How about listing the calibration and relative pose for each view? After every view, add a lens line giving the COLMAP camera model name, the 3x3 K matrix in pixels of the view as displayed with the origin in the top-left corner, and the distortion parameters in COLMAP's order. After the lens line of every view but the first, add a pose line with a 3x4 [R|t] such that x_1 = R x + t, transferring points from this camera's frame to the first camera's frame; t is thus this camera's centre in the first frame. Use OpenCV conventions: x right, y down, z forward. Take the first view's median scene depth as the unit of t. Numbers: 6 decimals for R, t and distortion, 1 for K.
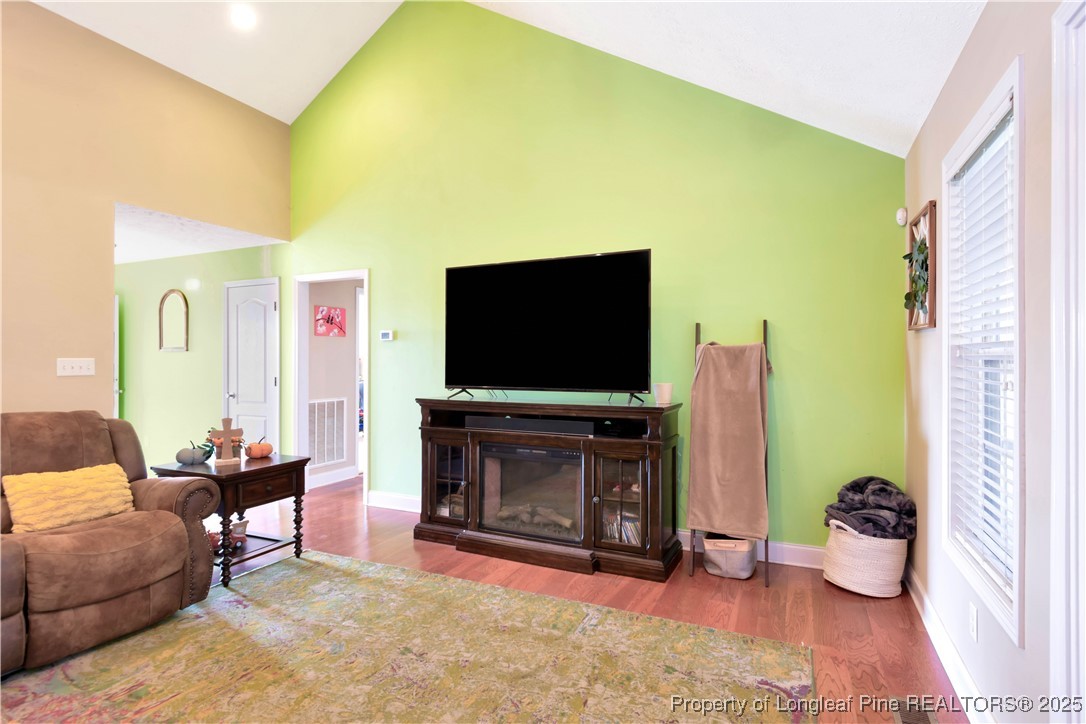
lens RADIAL K [[549.2, 0, 543.0], [0, 549.2, 362.0], [0, 0, 1]] dist [0.001517, 0.000124]
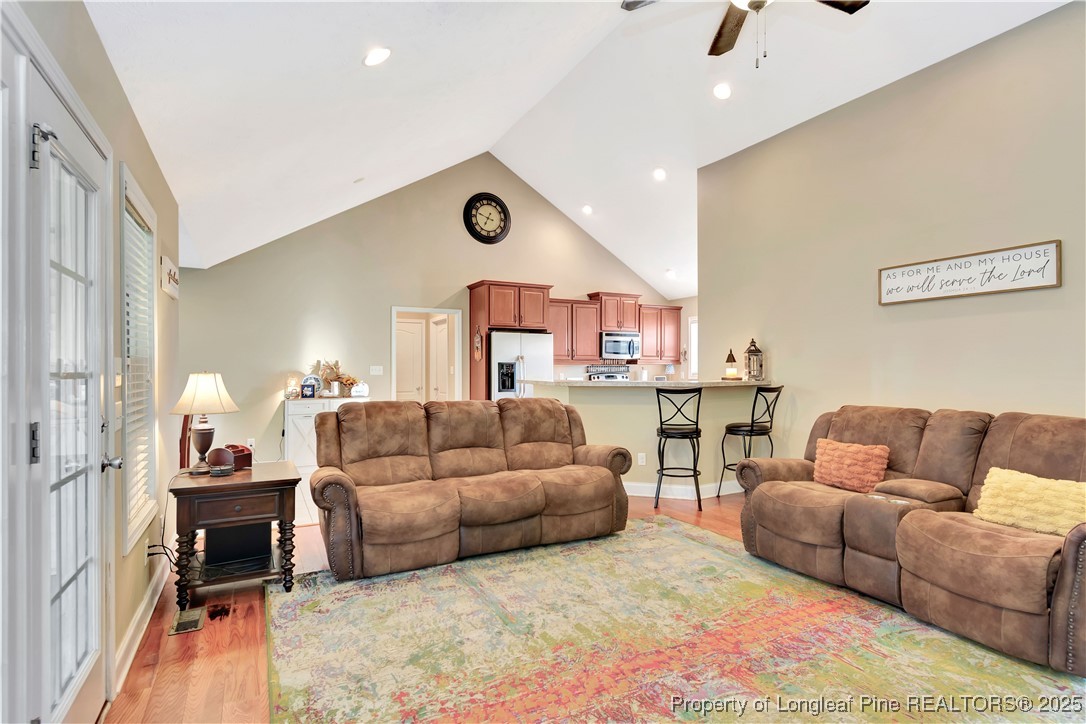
lens RADIAL K [[568.6, 0, 543.0], [0, 568.6, 362.0], [0, 0, 1]] dist [-0.000286, -0.000295]
pose [[-0.610249, -0.006088, -0.792187, 0.533977], [0.003666, 0.999938, -0.010509, -0.000261], [0.792201, -0.009317, -0.610189, 1.017158]]
